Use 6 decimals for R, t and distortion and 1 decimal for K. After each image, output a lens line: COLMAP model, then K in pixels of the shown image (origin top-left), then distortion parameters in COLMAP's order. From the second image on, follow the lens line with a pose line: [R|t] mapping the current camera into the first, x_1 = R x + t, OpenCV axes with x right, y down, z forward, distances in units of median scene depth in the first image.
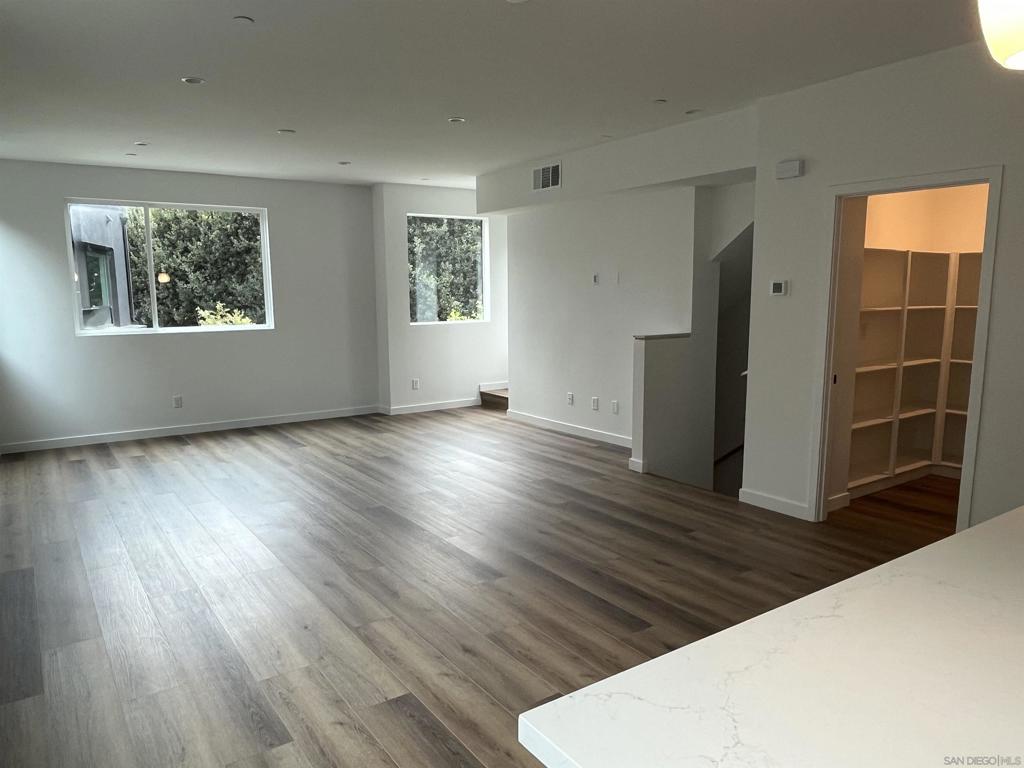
lens RADIAL K [[708.1, 0, 503.0], [0, 708.1, 389.9], [0, 0, 1]] dist [0.000195, -0.005106]
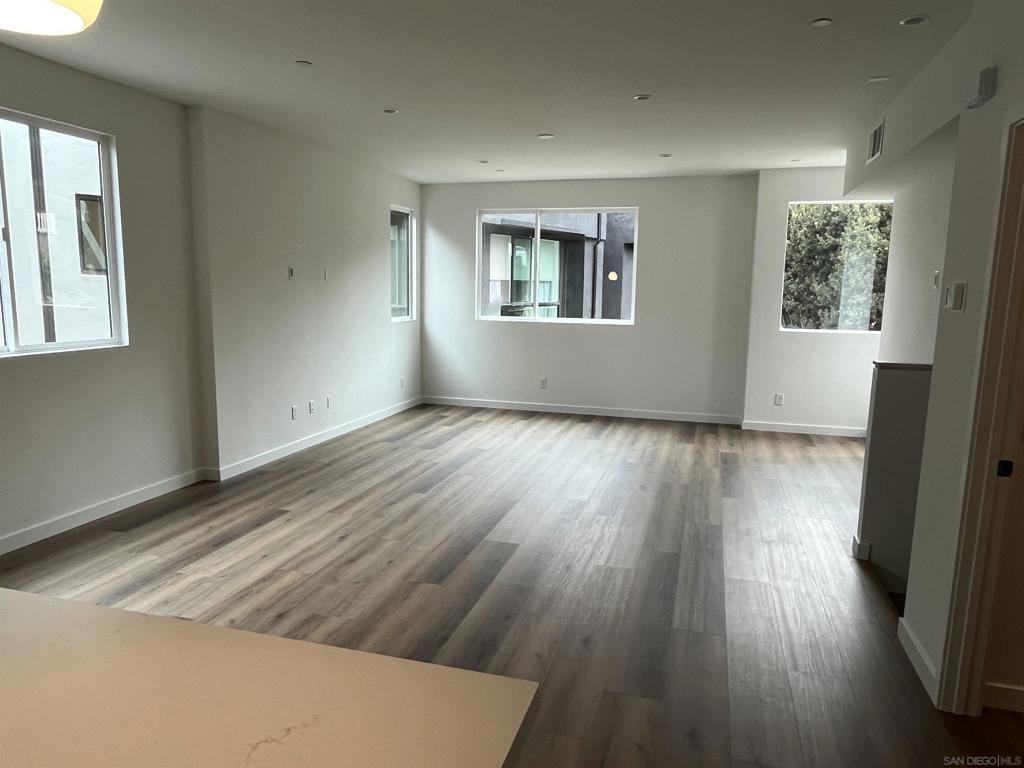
lens RADIAL K [[708.1, 0, 503.0], [0, 708.1, 389.9], [0, 0, 1]] dist [0.000195, -0.005106]
pose [[0.630732, 0.130803, -0.764897, 0.112753], [-0.129546, 0.989608, 0.062407, -0.010347], [0.765111, 0.059727, 0.641122, 0.064628]]
